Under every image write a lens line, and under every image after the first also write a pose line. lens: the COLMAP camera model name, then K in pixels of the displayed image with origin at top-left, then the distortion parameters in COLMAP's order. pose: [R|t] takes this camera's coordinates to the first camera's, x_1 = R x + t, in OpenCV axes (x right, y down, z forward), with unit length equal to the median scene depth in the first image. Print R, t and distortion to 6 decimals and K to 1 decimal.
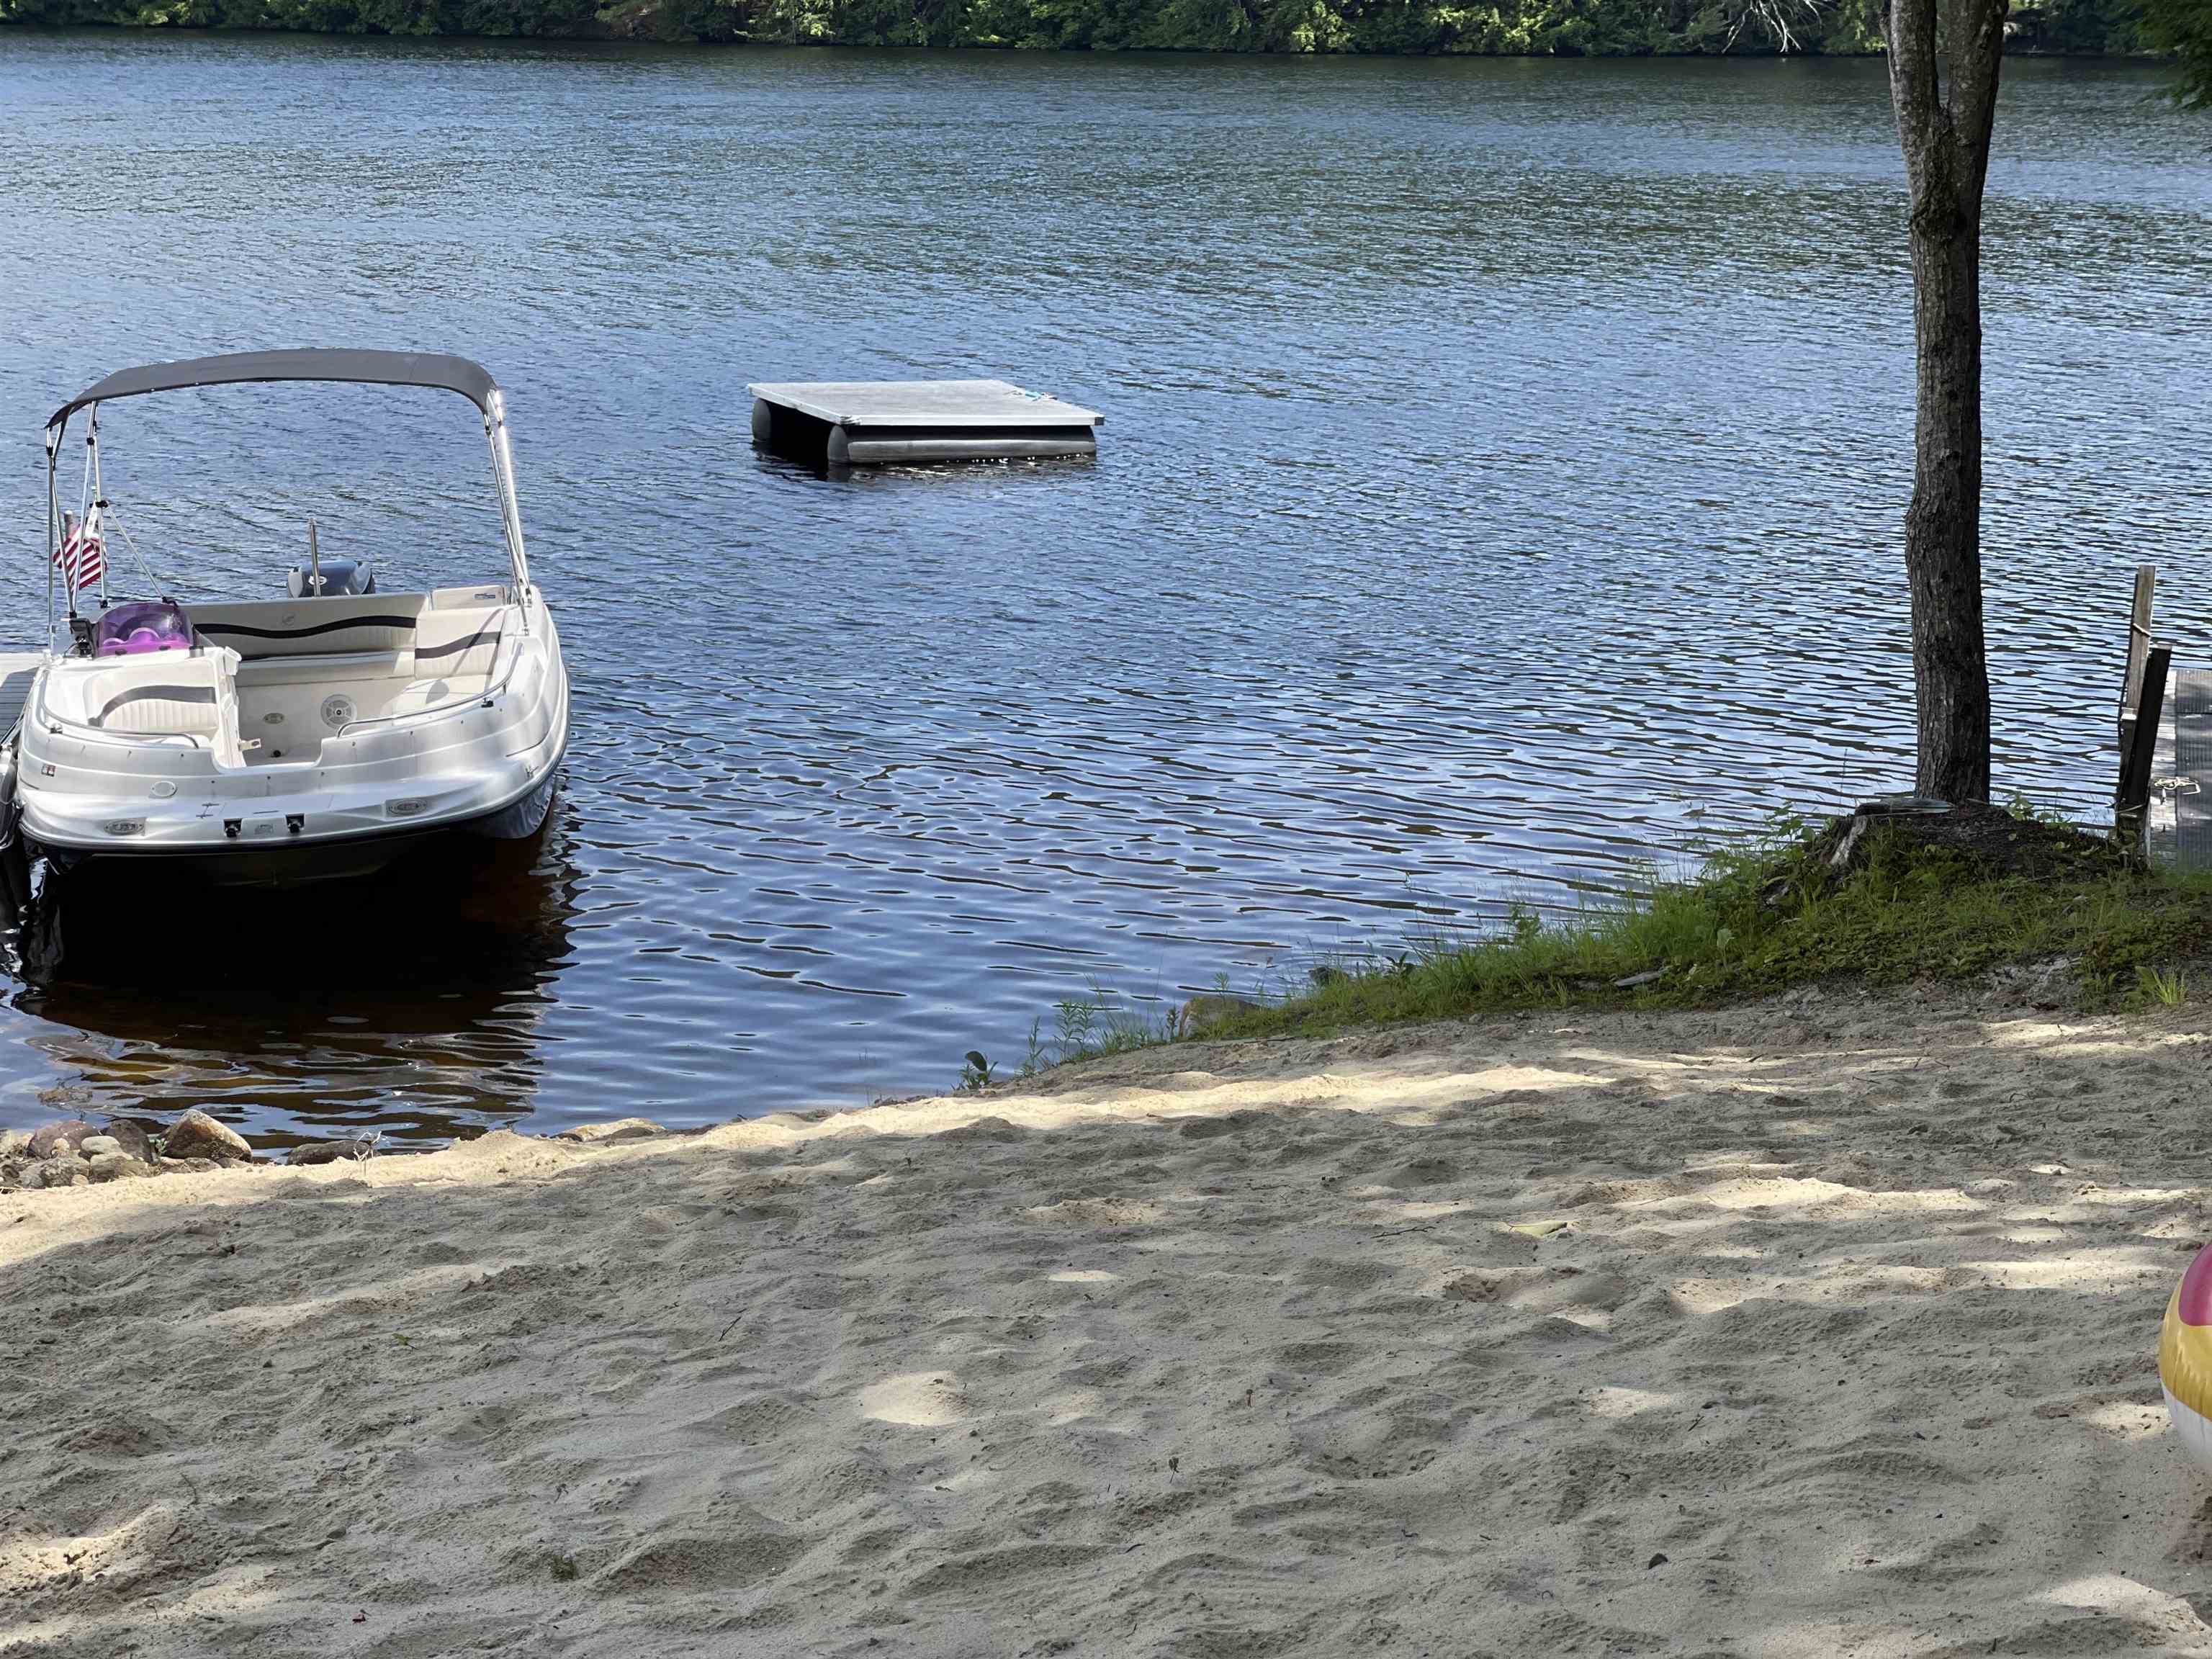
lens RADIAL K [[4141.2, 0, 1106.1], [0, 4141.2, 829.6], [0, 0, 1]] dist [-0.007713, 0.000000]
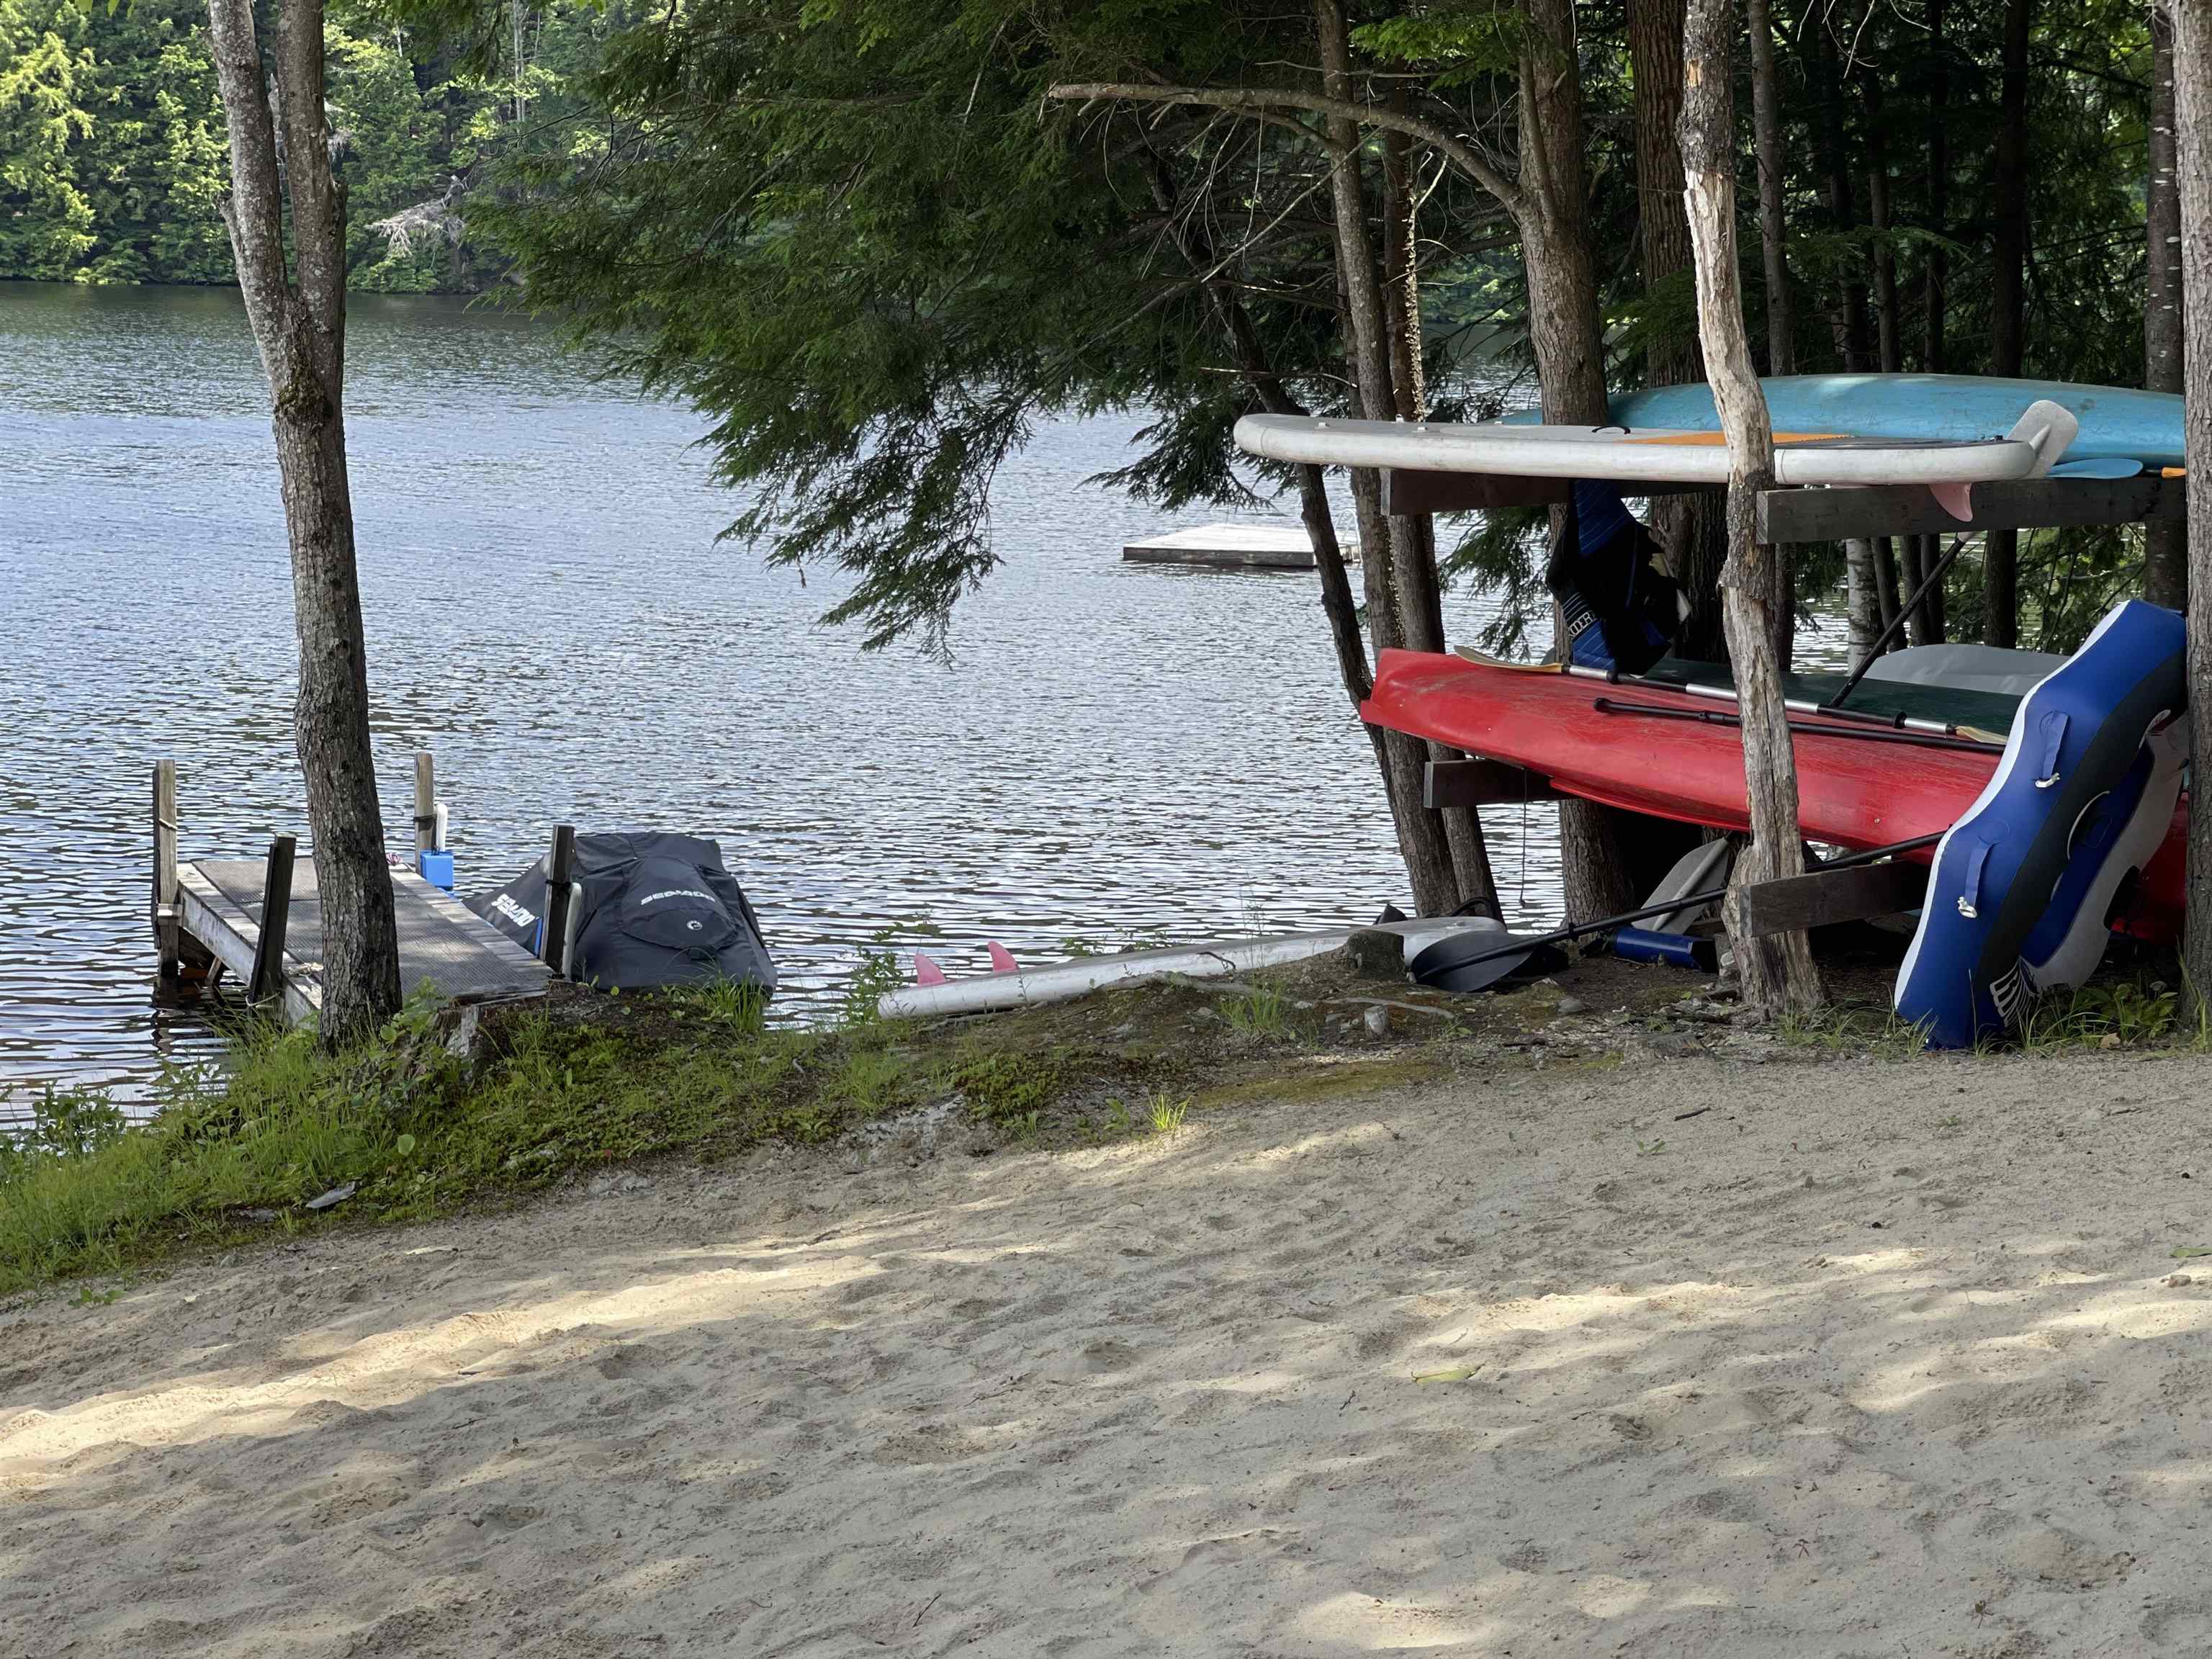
lens RADIAL K [[4141.2, 0, 1106.0], [0, 4141.2, 829.0], [0, 0, 1]] dist [-0.007713, 0.000000]
pose [[0.725817, -0.065918, 0.684722, -0.341030], [0.101389, 0.994778, -0.011708, -0.016523], [-0.680375, 0.077921, 0.728710, 0.159817]]
